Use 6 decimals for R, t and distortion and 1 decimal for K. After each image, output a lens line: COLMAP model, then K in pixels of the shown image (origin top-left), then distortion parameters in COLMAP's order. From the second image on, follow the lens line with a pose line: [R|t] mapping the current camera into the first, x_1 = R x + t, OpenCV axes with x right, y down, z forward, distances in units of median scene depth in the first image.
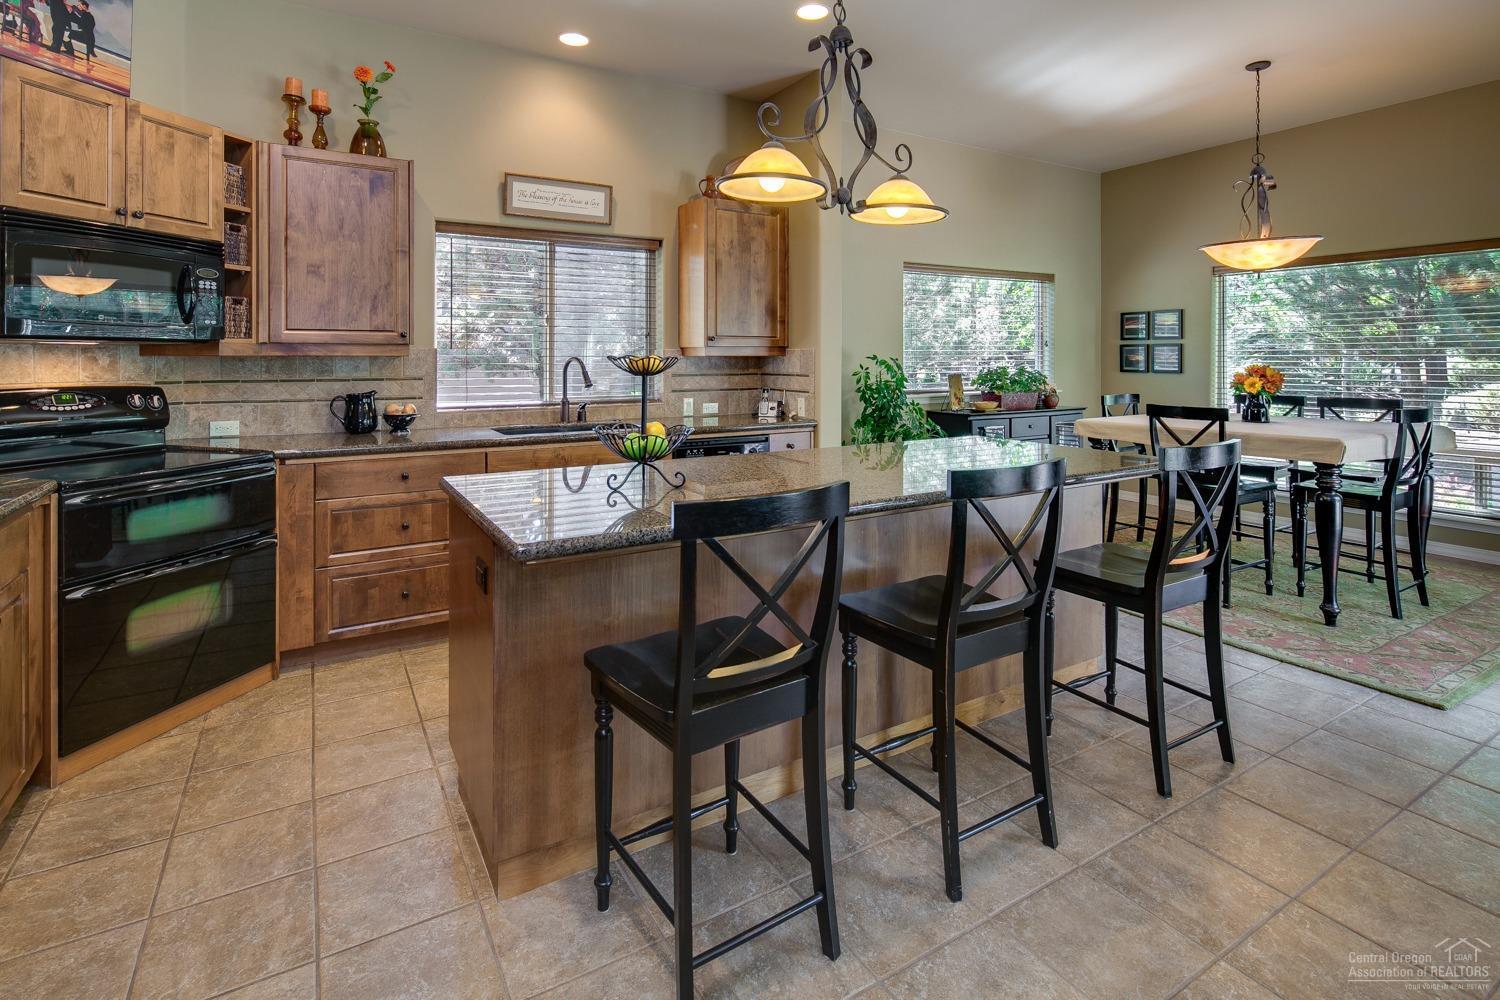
lens RADIAL K [[723.4, 0, 744.8], [0, 723.4, 352.5], [0, 0, 1]] dist [-0.001796, -0.000569]
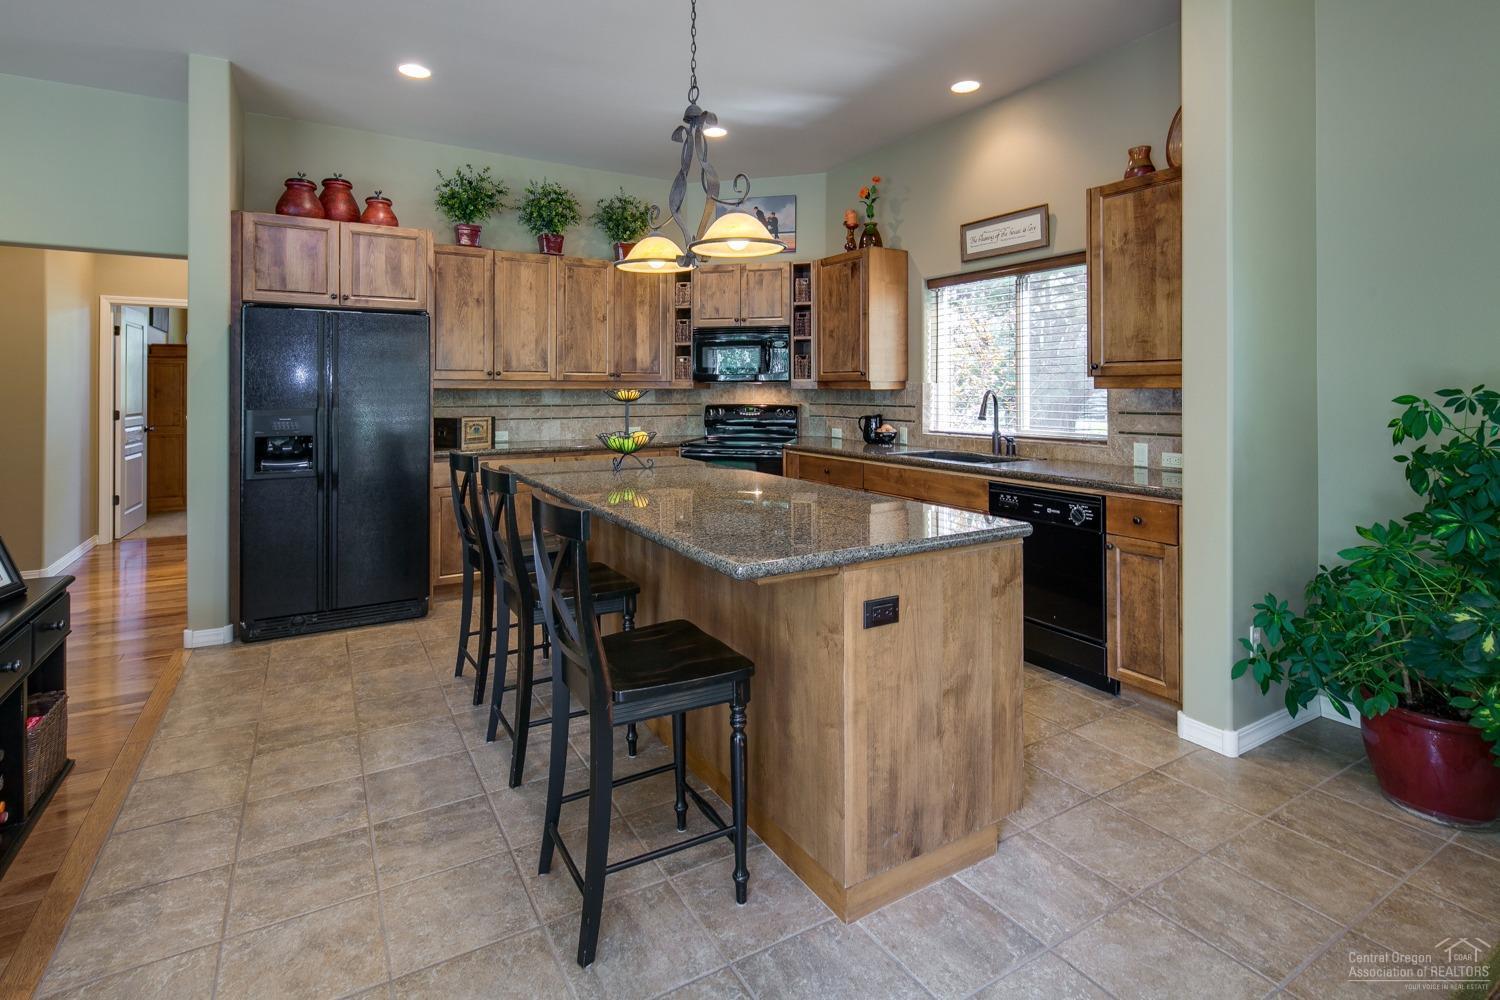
lens RADIAL K [[730.4, 0, 745.2], [0, 730.4, 402.0], [0, 0, 1]] dist [0.000281, -0.000252]
pose [[-0.008956, 0.014196, -0.999859, 0.978258], [0.001711, 0.999898, 0.014181, 0.010212], [0.999958, -0.001584, -0.008979, 0.814001]]
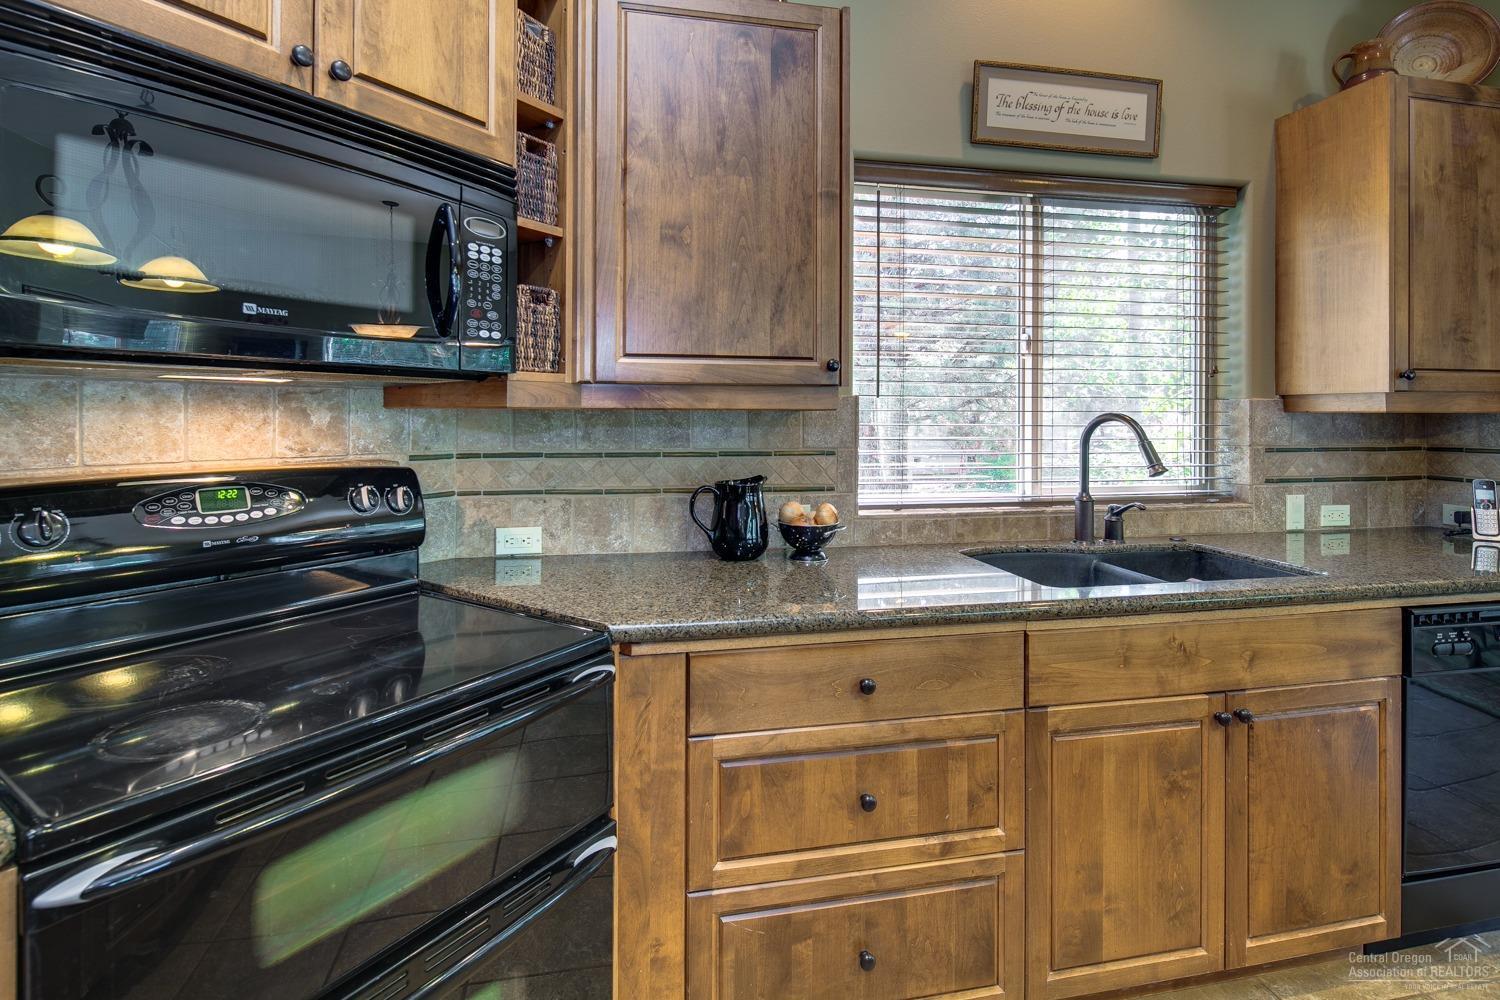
lens RADIAL K [[730.4, 0, 745.2], [0, 730.4, 402.0], [0, 0, 1]] dist [0.000281, -0.000252]
pose [[0.943574, -0.001174, -0.331159, -0.378814], [-0.001969, 0.999956, -0.009155, 0.004463], [0.331155, 0.009290, 0.943531, 0.539624]]
